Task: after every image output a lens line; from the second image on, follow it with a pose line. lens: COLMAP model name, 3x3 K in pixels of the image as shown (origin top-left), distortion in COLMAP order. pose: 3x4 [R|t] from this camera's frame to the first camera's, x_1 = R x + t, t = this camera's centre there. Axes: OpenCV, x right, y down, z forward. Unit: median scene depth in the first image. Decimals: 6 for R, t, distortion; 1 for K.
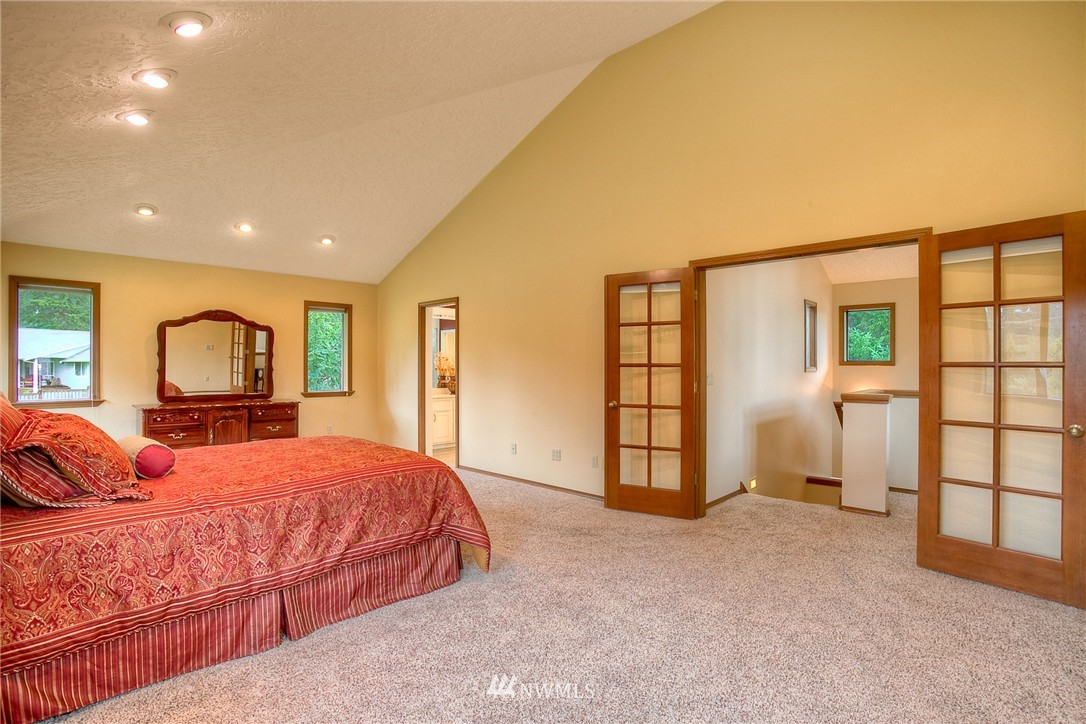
lens RADIAL K [[538.3, 0, 543.0], [0, 538.3, 362.0], [0, 0, 1]] dist [-0.057098, 0.000410]
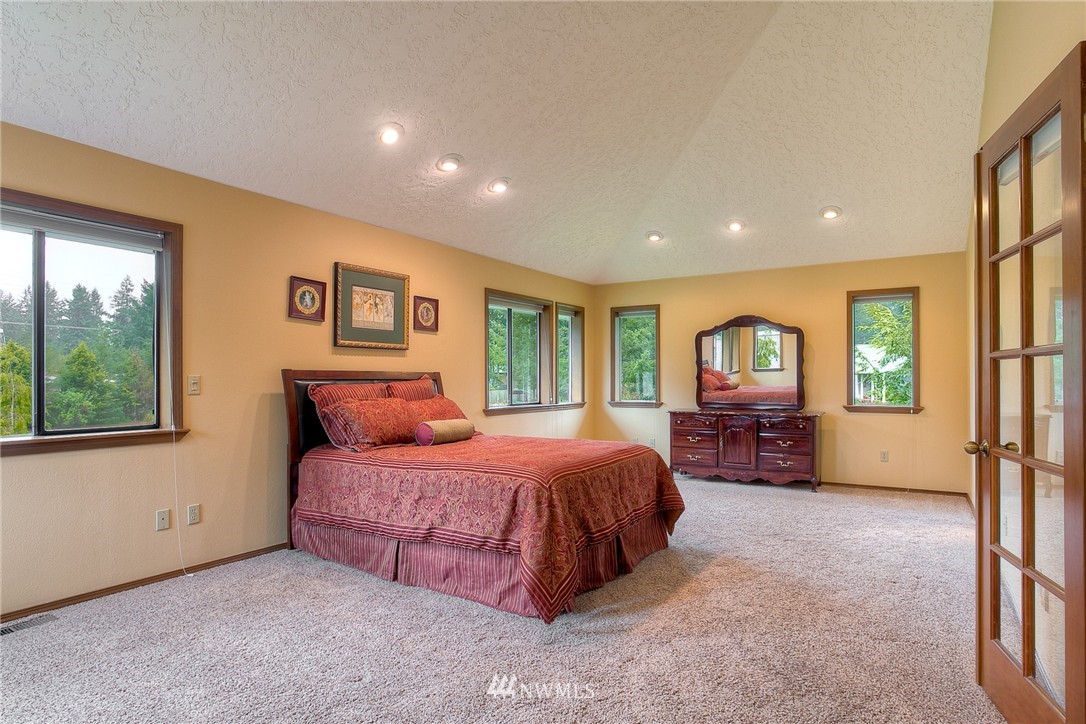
lens RADIAL K [[605.9, 0, 543.0], [0, 605.9, 362.0], [0, 0, 1]] dist [-0.001425, -0.000097]
pose [[0.164661, -0.025316, -0.986025, 0.622464], [0.005989, 0.999678, -0.024666, 0.017690], [0.986332, -0.001844, 0.164760, 0.652091]]
